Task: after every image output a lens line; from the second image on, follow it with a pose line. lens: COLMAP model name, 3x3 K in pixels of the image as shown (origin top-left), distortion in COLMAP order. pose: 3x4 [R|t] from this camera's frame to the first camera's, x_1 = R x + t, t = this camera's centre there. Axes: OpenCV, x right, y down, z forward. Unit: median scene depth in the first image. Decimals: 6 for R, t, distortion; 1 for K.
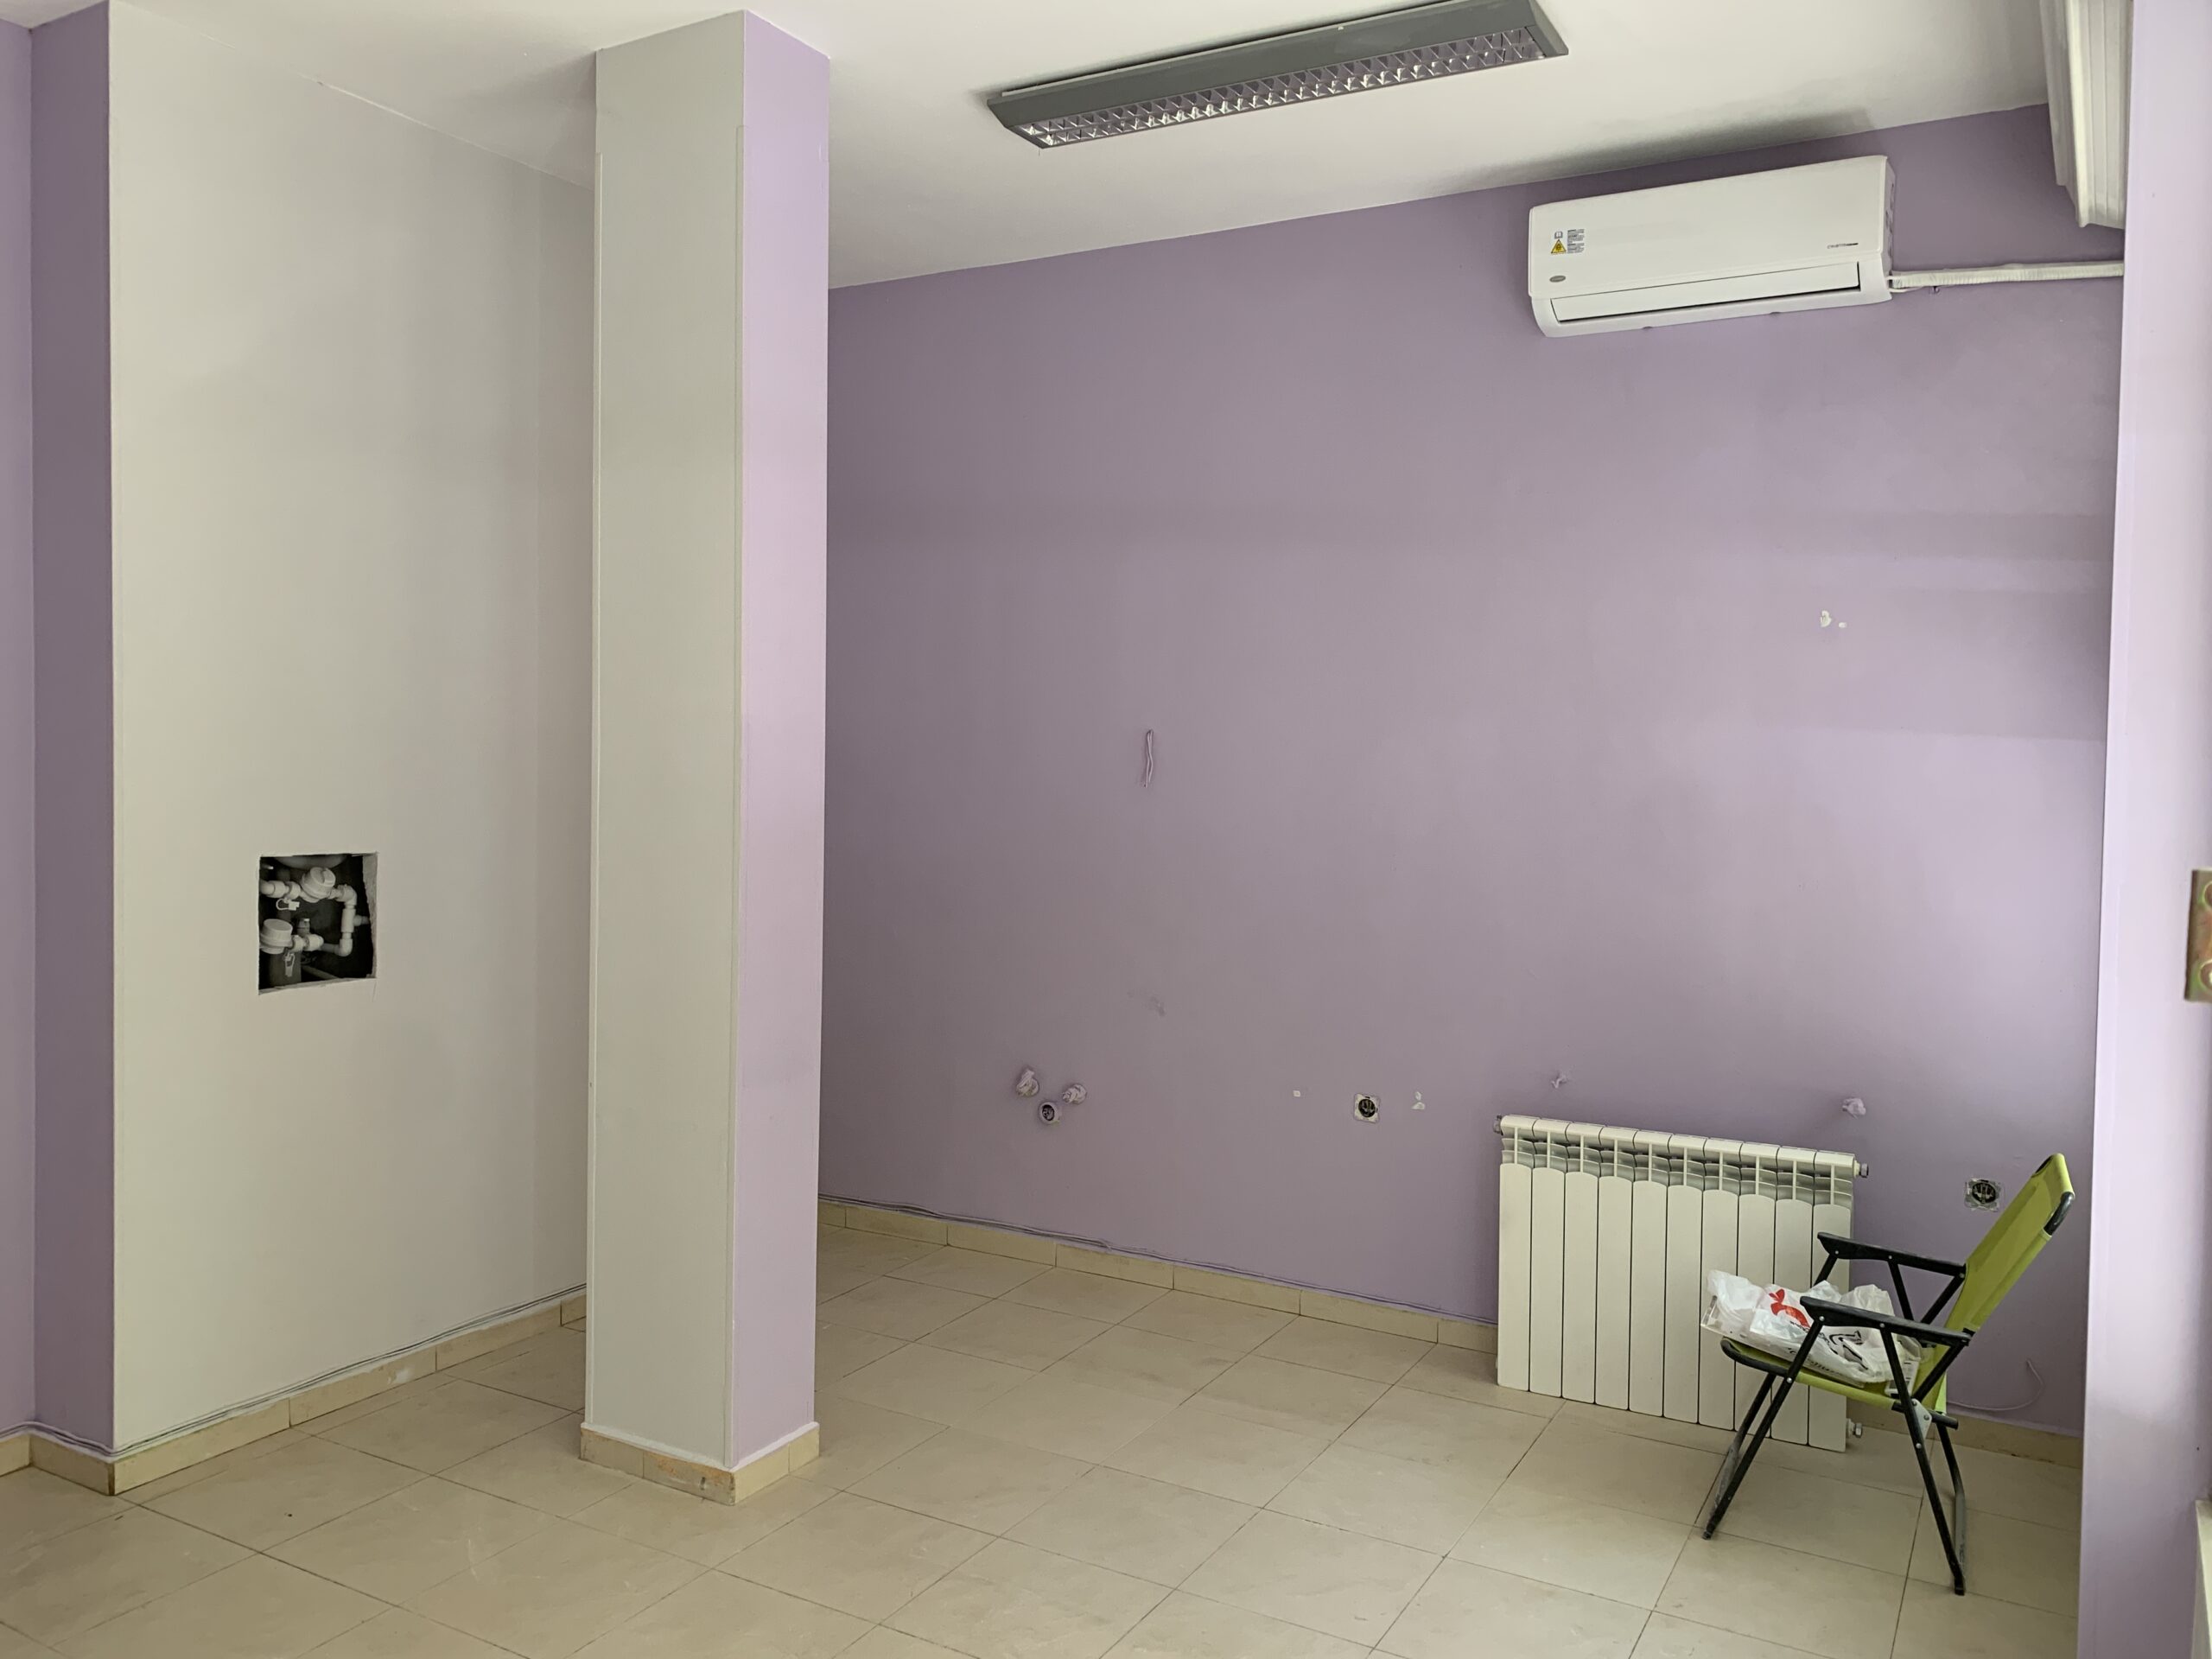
lens RADIAL K [[1673.7, 0, 1110.0], [0, 1673.7, 823.0], [0, 0, 1]] dist [0.018902, -0.014393]
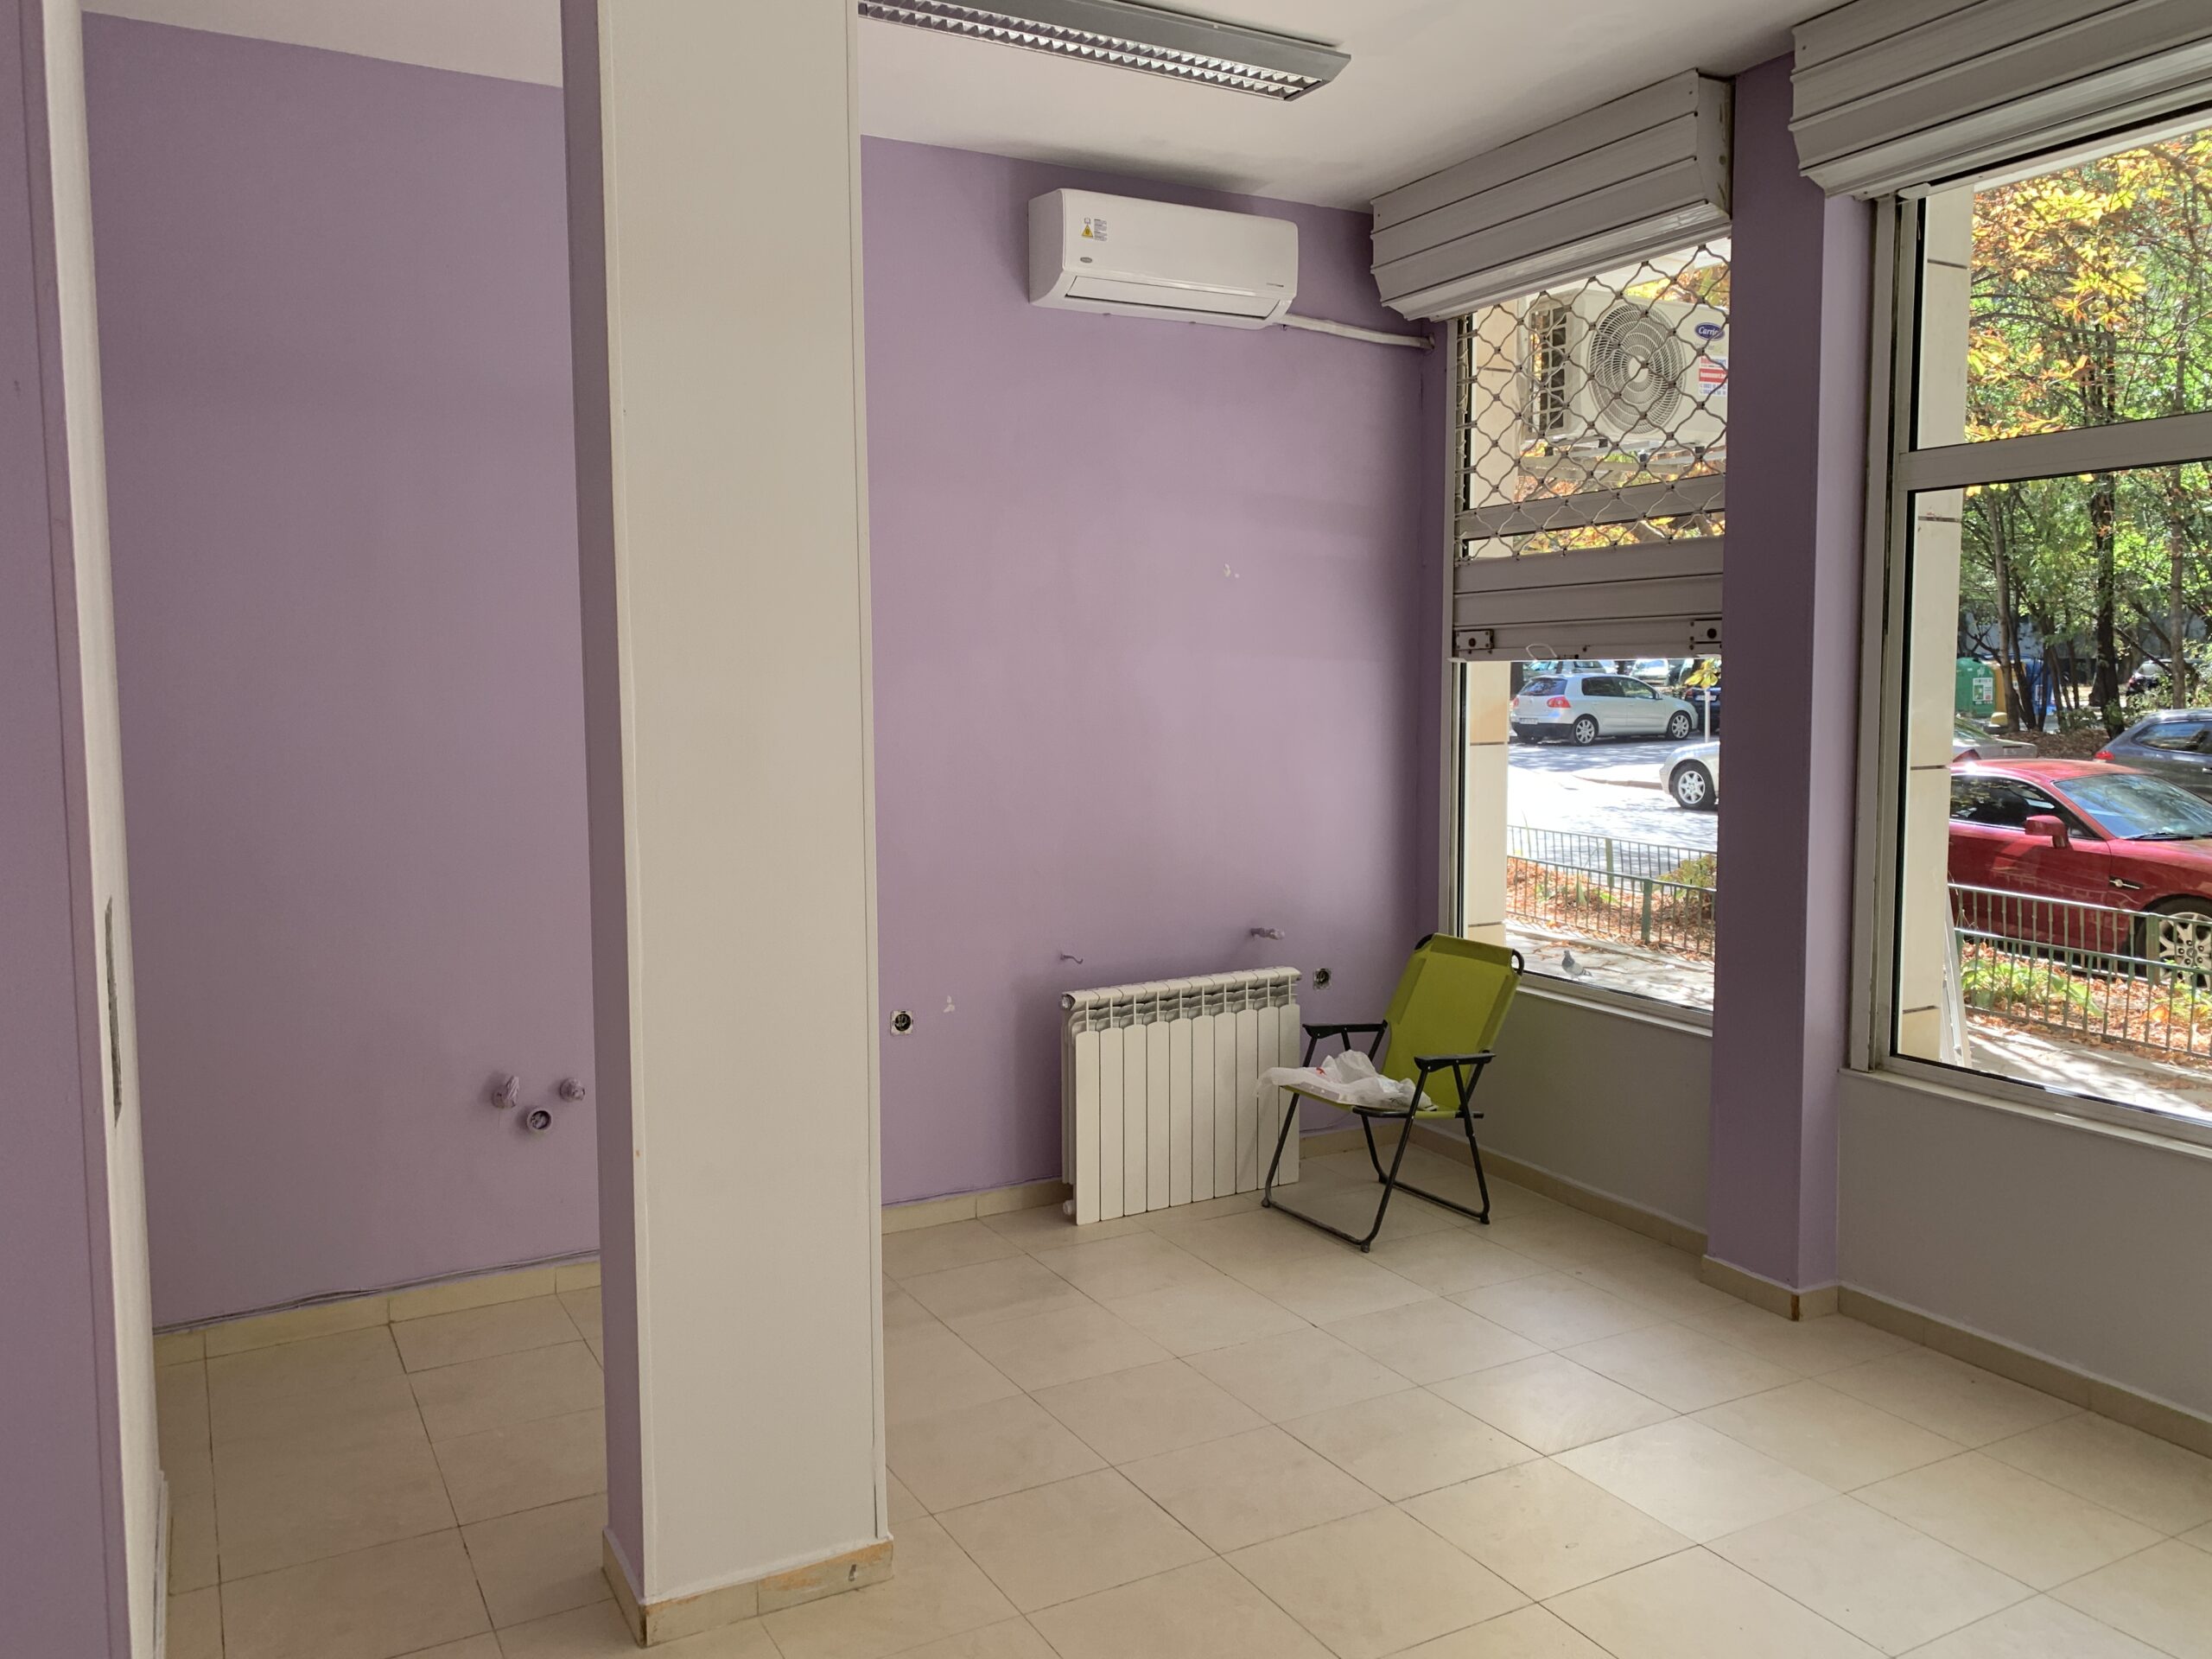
lens RADIAL K [[1673.7, 0, 1099.5], [0, 1673.7, 828.4], [0, 0, 1]] dist [0.018902, -0.014393]
pose [[0.503023, -0.093217, 0.859231, -0.751657], [0.050205, 0.995639, 0.078624, -0.027719], [-0.862813, 0.003587, 0.505510, 0.418000]]
